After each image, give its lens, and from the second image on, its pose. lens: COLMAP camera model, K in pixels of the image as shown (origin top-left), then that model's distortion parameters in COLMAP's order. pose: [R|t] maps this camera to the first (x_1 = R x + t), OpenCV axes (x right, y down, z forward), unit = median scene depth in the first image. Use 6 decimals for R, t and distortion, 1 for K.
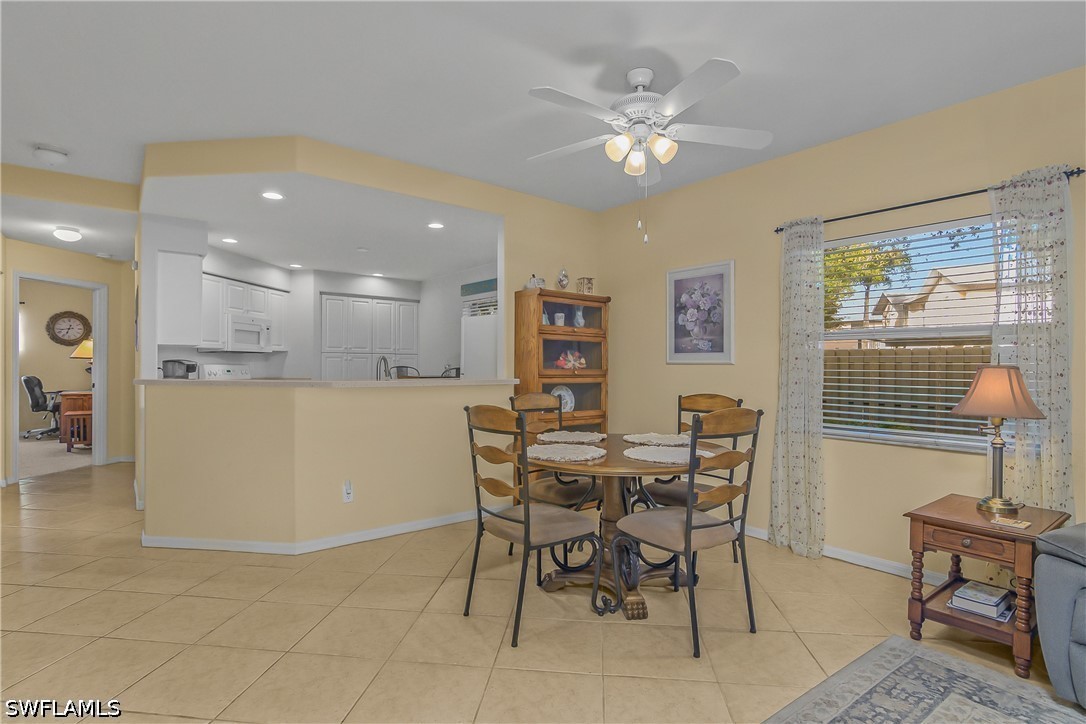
lens RADIAL K [[541.2, 0, 535.9], [0, 541.2, 359.2], [0, 0, 1]] dist [-0.029604, 0.009024]
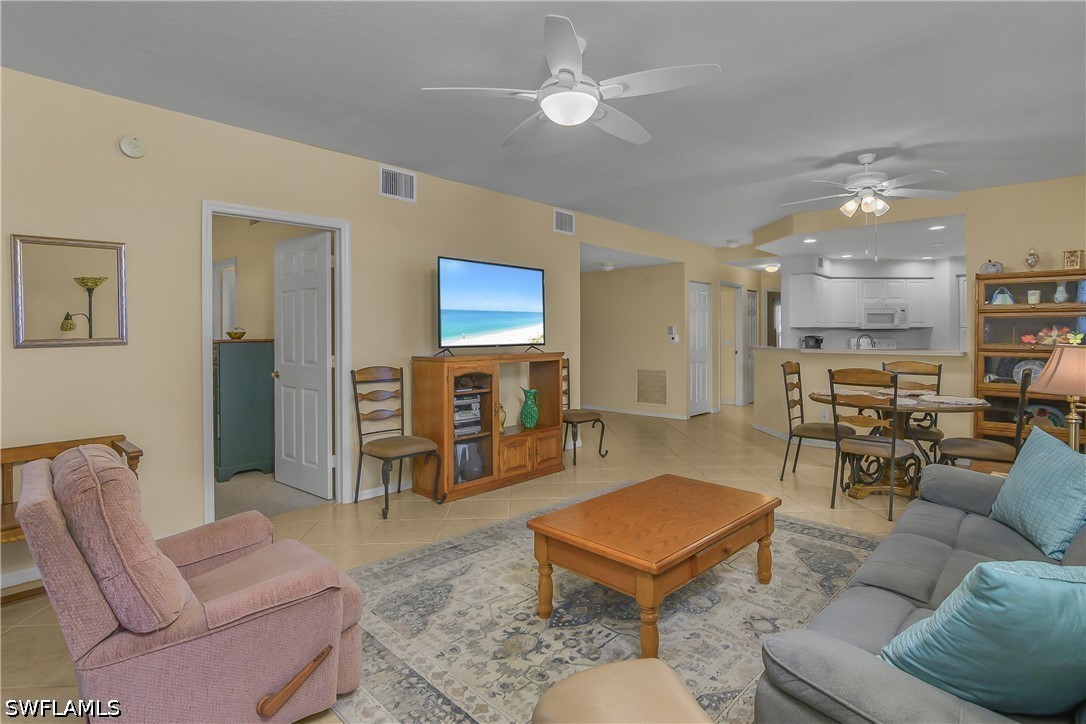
lens RADIAL K [[541.2, 0, 542.4], [0, 541.2, 336.9], [0, 0, 1]] dist [-0.029604, 0.009024]
pose [[0.159834, -0.001186, -0.987143, 0.973880], [0.014068, 0.999900, 0.001076, -0.010539], [0.987044, -0.014059, 0.159834, -0.107759]]
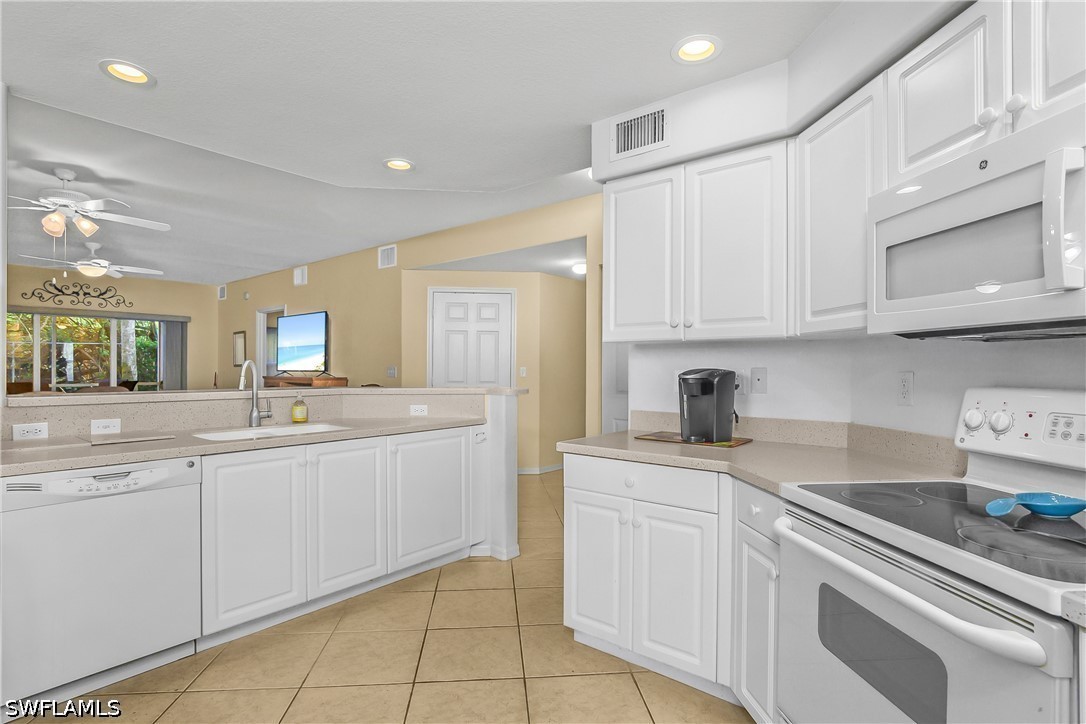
lens RADIAL K [[541.2, 0, 538.8], [0, 541.2, 363.5], [0, 0, 1]] dist [-0.029604, 0.009024]
pose [[-0.980111, -0.010736, -0.198157, -0.501472], [-0.007675, 0.999839, -0.016206, 0.004748], [0.198299, -0.014362, -0.980036, 1.647791]]
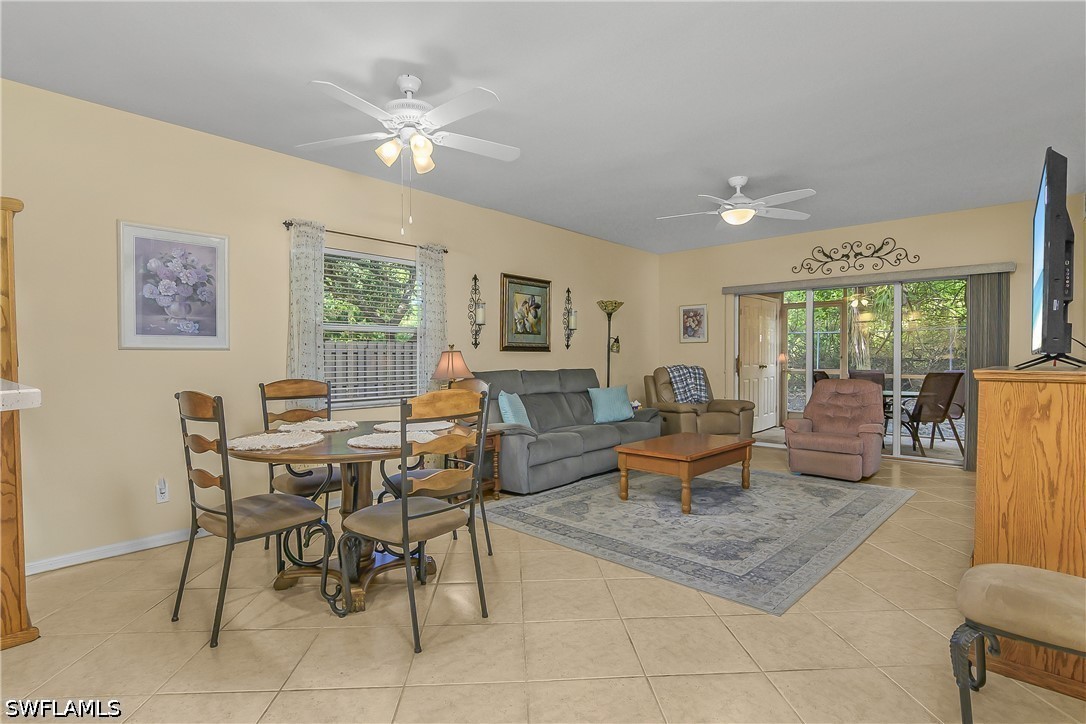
lens RADIAL K [[541.2, 0, 539.9], [0, 541.2, 368.6], [0, 0, 1]] dist [-0.029604, 0.009024]
pose [[-0.169270, -0.025158, 0.985249, -0.575623], [-0.006591, 0.999681, 0.024394, 0.014512], [-0.985548, -0.002365, -0.169381, 0.576319]]
